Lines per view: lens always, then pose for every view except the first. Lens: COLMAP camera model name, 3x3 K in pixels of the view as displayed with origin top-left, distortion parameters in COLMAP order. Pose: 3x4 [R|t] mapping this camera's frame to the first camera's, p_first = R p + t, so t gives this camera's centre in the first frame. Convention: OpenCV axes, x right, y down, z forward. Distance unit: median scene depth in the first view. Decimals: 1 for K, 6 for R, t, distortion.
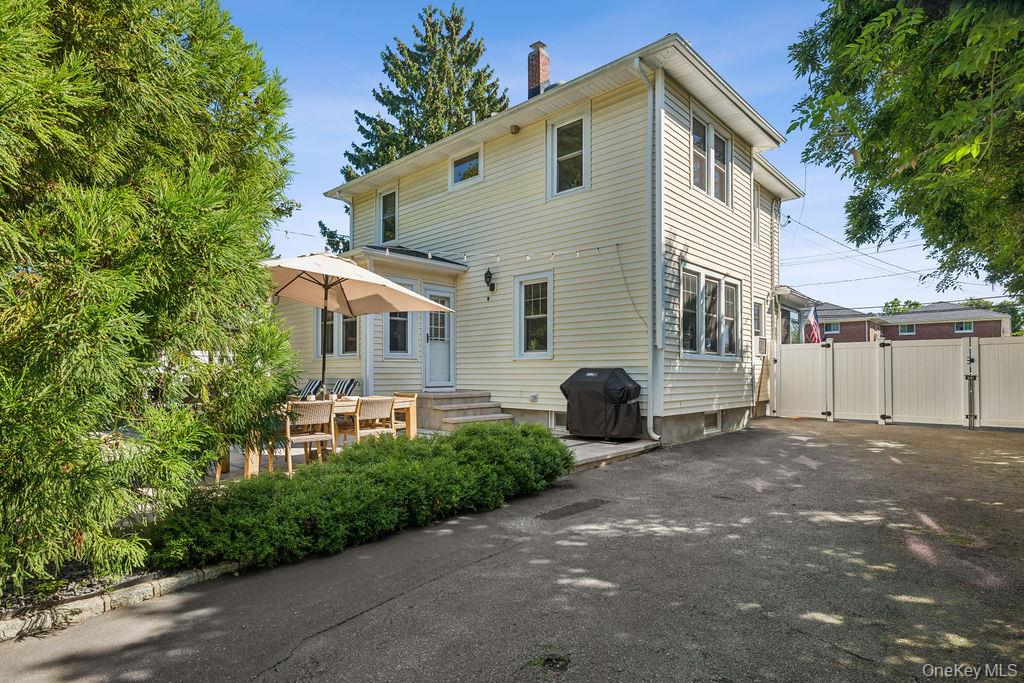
lens RADIAL K [[523.9, 0, 517.0], [0, 523.9, 363.6], [0, 0, 1]] dist [0.002999, 0.000425]
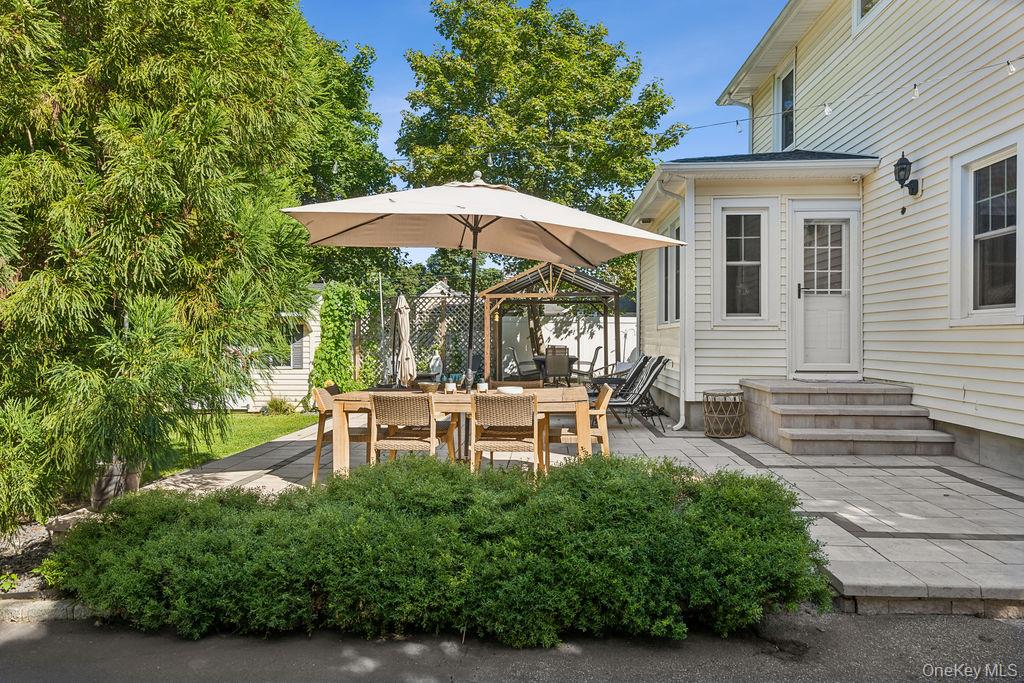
lens RADIAL K [[623.0, 0, 509.3], [0, 623.0, 333.7], [0, 0, 1]] dist [0.000114, 0.000218]
pose [[0.635269, -0.002566, -0.772287, 0.194165], [0.009962, 0.999939, 0.004872, -0.006794], [0.772227, -0.010789, 0.635255, 0.314703]]
